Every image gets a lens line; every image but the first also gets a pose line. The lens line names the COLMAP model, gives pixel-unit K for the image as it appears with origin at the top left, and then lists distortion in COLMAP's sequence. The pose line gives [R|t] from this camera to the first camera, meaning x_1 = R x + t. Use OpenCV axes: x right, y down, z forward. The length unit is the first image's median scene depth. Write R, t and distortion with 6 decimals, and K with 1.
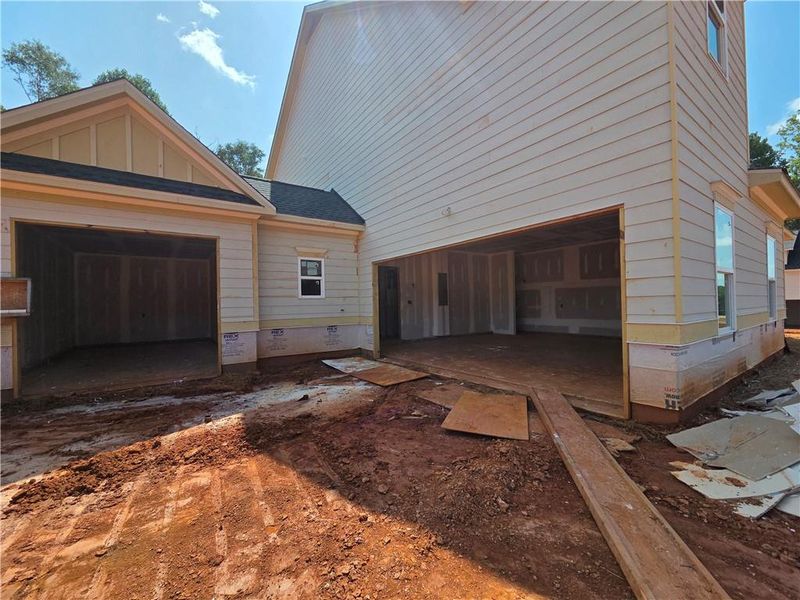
lens RADIAL K [[329.6, 0, 400.0], [0, 329.6, 300.0], [0, 0, 1]] dist [-0.000330, 0.000131]
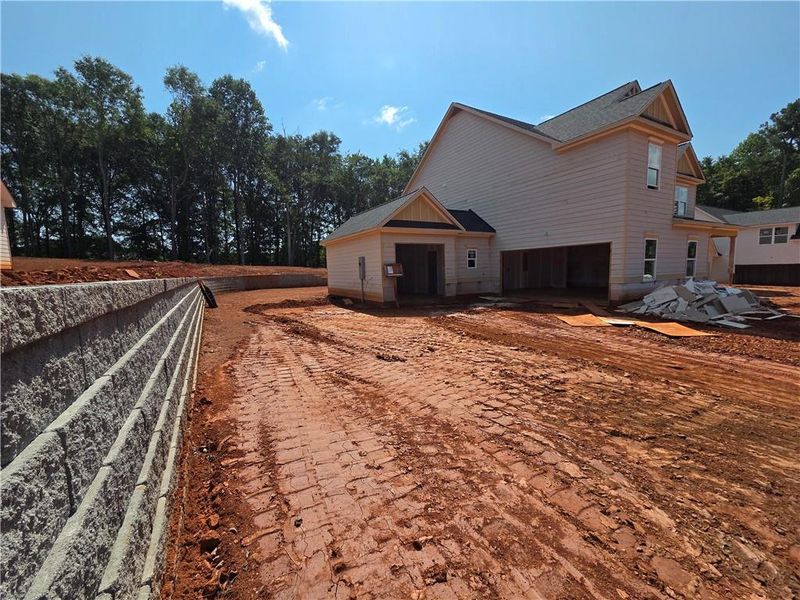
lens RADIAL K [[329.6, 0, 400.0], [0, 329.6, 300.0], [0, 0, 1]] dist [-0.000330, 0.000131]
pose [[0.995588, 0.005428, -0.093676, -0.511708], [0.004724, 0.994161, 0.107805, -0.033401], [0.093715, -0.107771, 0.989749, -1.149396]]
